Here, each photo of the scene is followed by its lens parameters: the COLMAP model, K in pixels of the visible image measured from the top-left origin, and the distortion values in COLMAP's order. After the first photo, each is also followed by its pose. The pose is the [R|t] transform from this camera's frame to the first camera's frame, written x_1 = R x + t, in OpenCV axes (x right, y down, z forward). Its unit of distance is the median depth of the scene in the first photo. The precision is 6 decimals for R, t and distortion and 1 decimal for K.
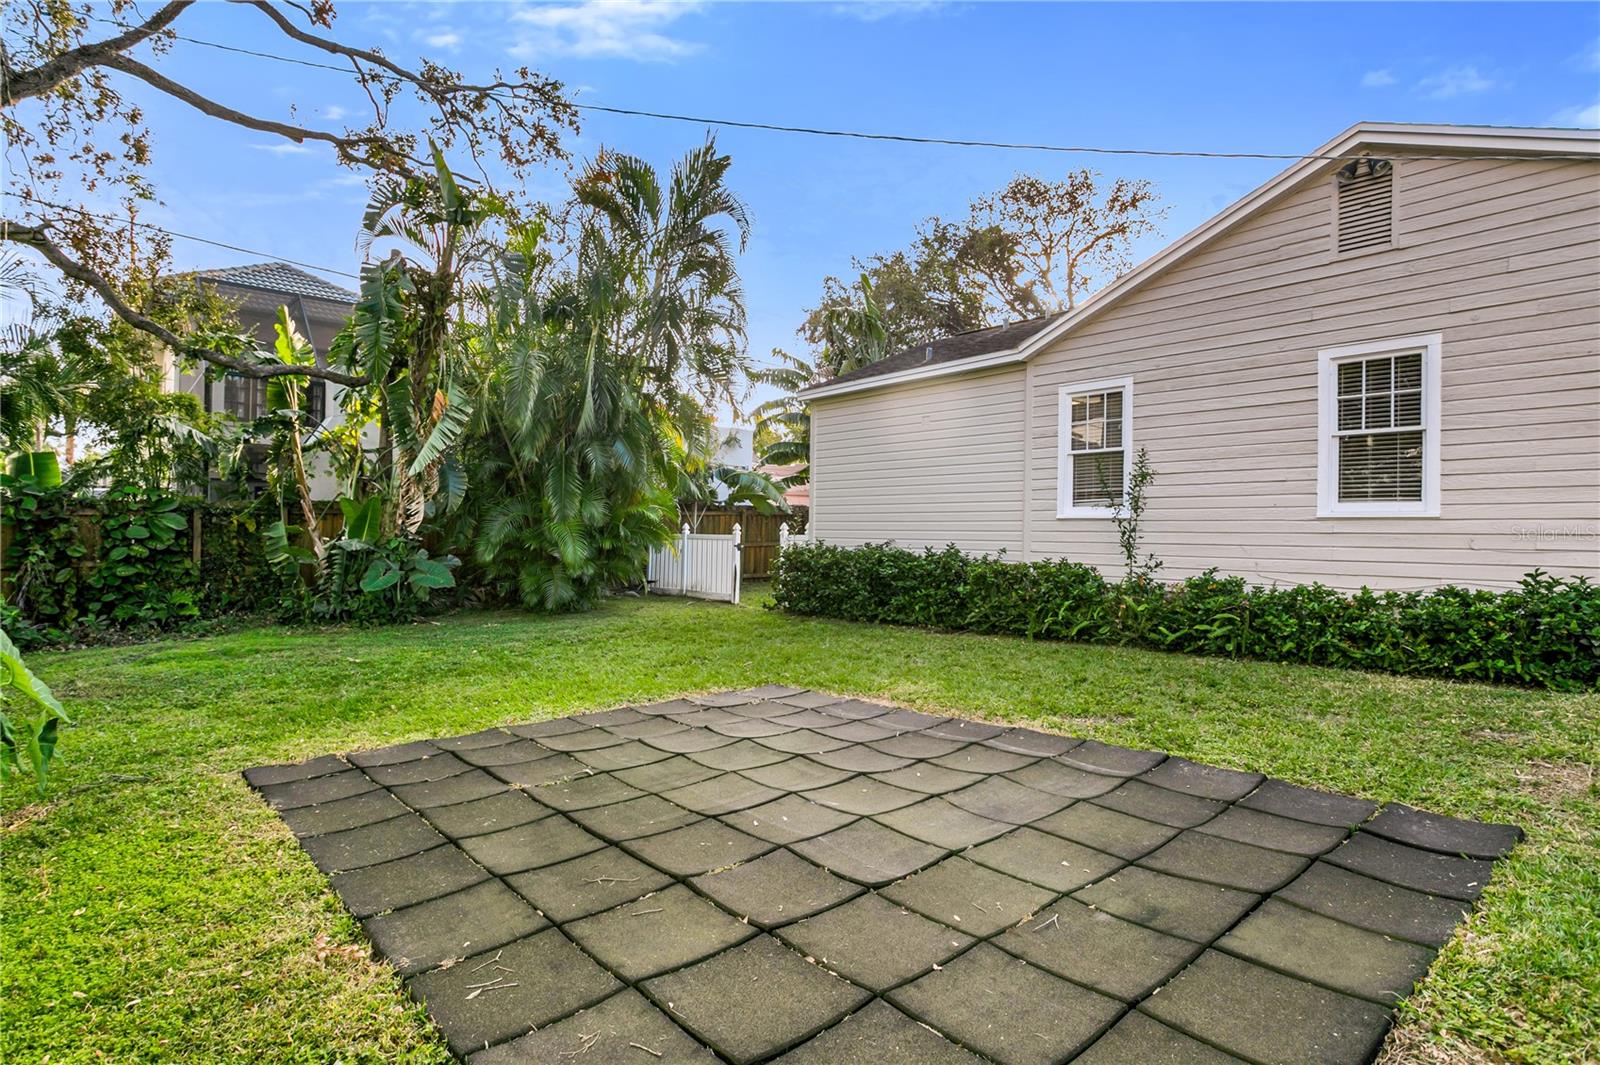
lens RADIAL K [[860.6, 0, 800.0], [0, 860.6, 532.5], [0, 0, 1]] dist [-0.003680, -0.000313]
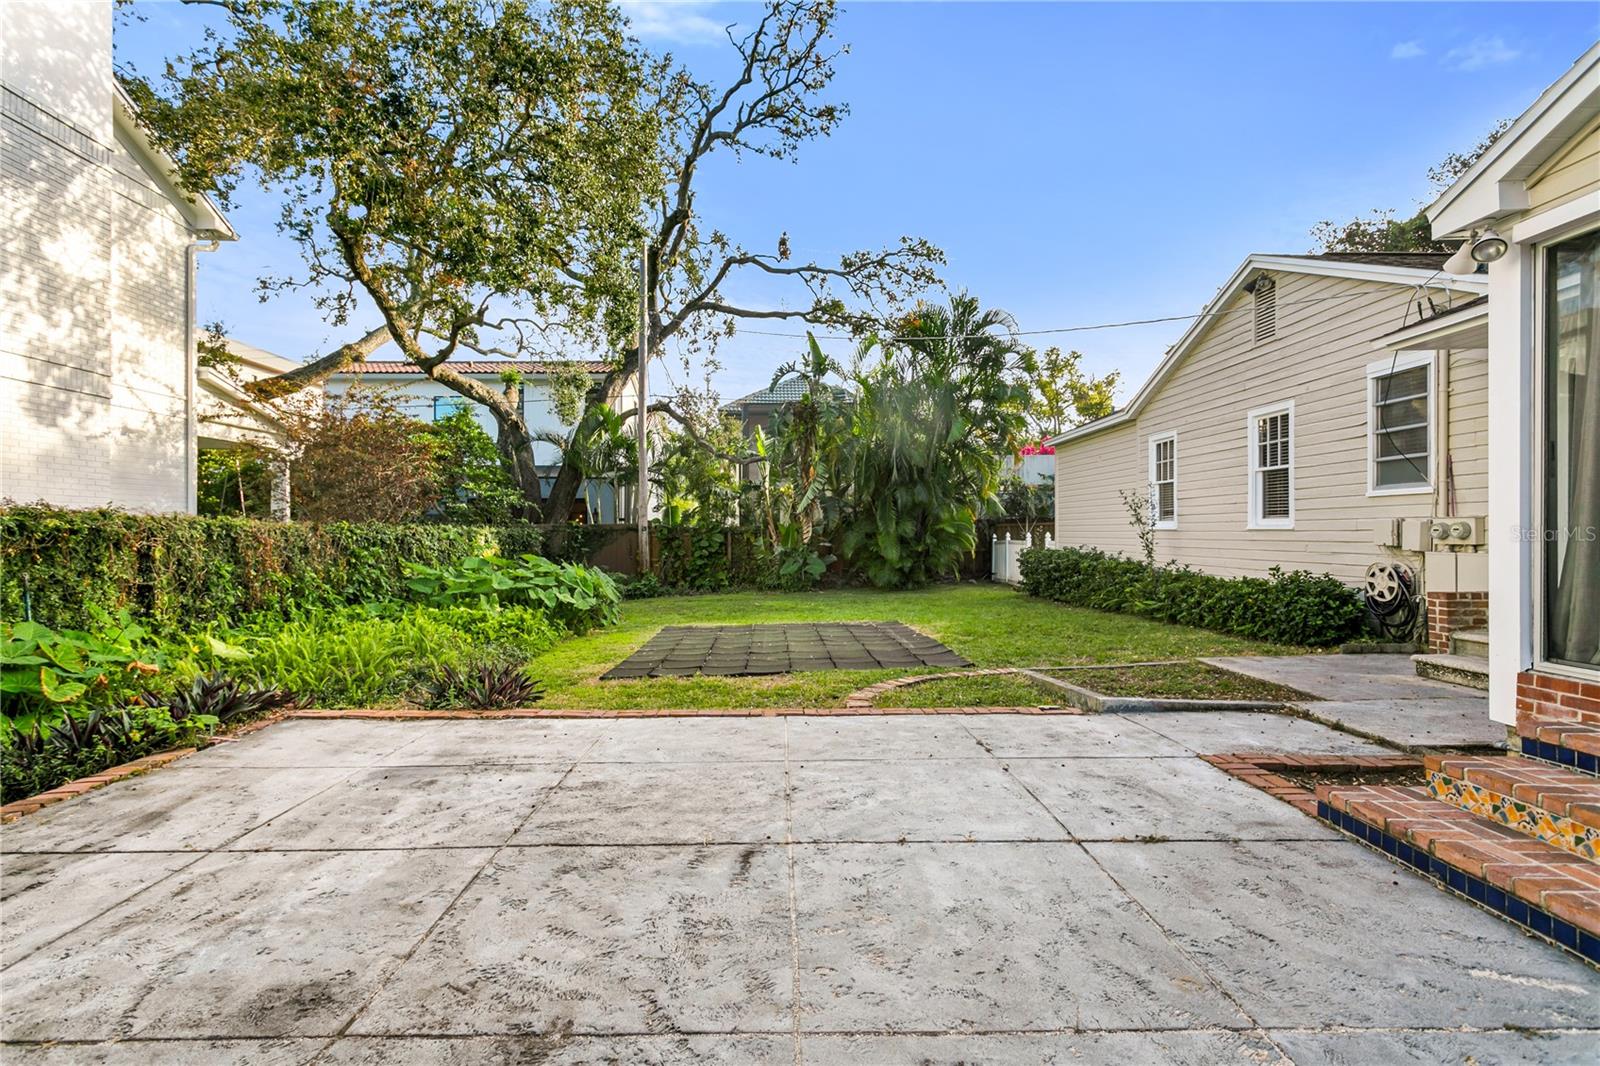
lens RADIAL K [[812.4, 0, 743.0], [0, 812.4, 531.4], [0, 0, 1]] dist [0.001050, 0.000250]
pose [[0.739847, -0.017383, -0.672550, 0.598286], [0.015026, 0.999844, -0.009313, -0.009317], [0.672607, -0.003215, 0.739993, -0.371834]]
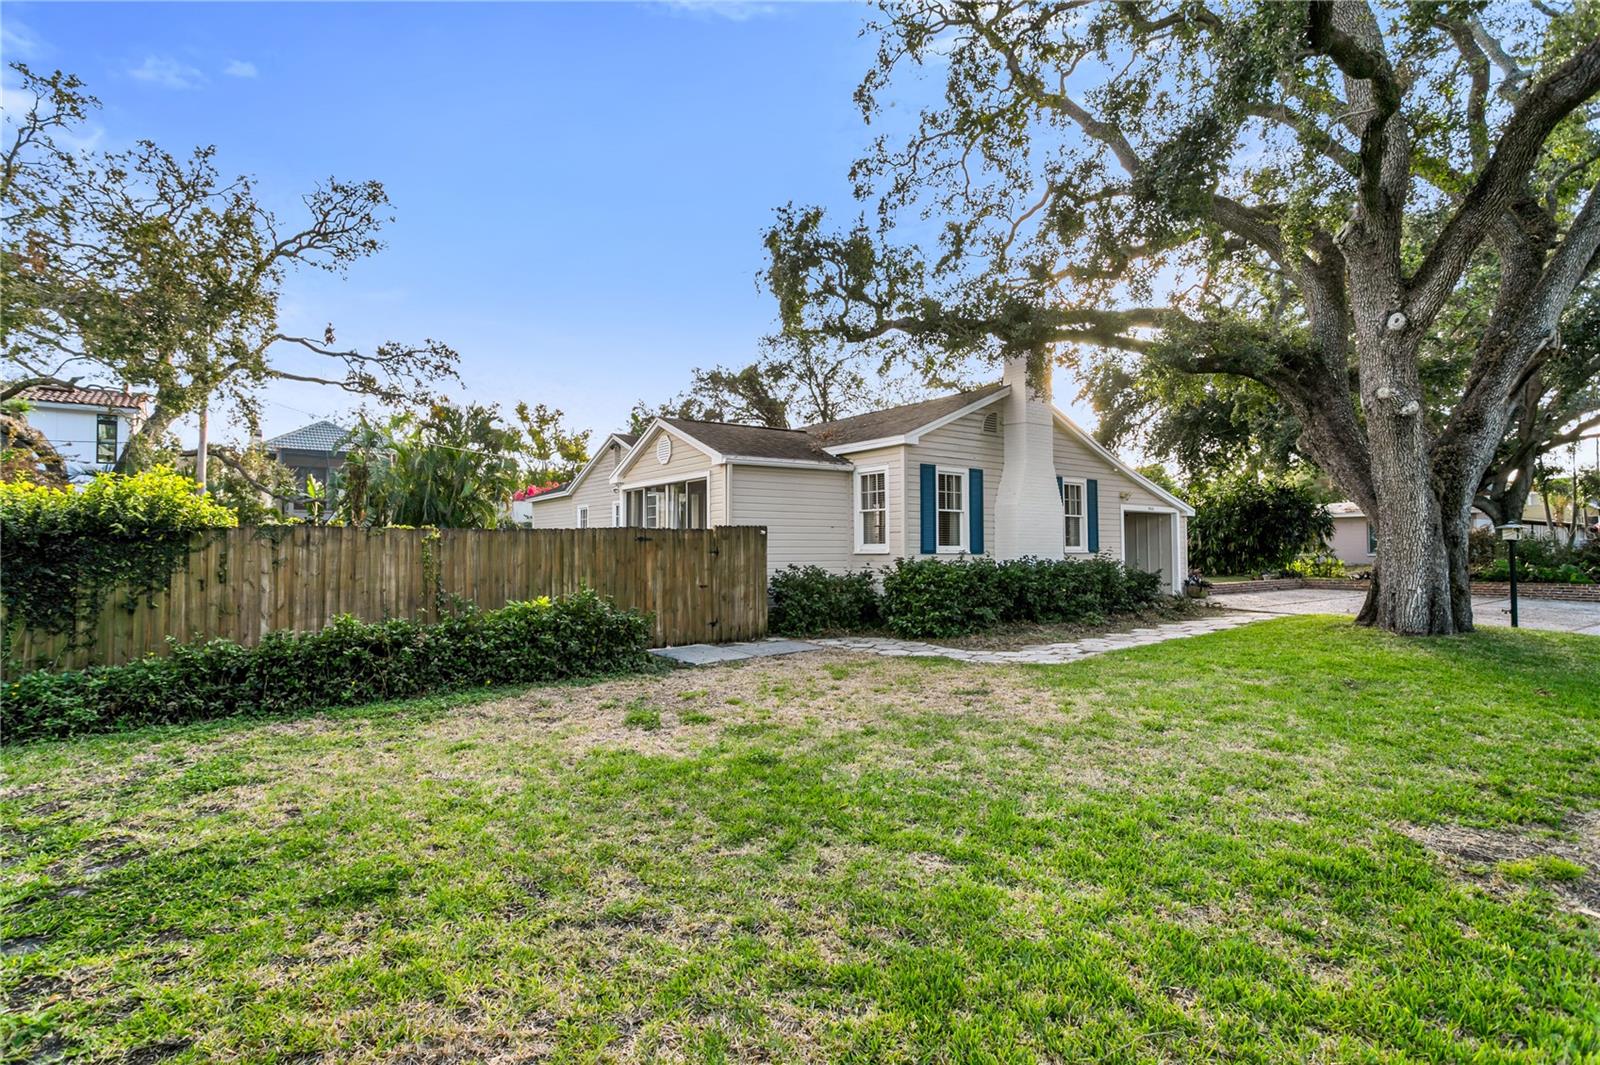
lens RADIAL K [[860.6, 0, 800.0], [0, 860.6, 532.5], [0, 0, 1]] dist [-0.003680, -0.000313]
pose [[0.995738, -0.023555, -0.089166, 1.039679], [0.021454, 0.999471, -0.024449, -0.003600], [0.089695, 0.022432, 0.995717, -1.361439]]
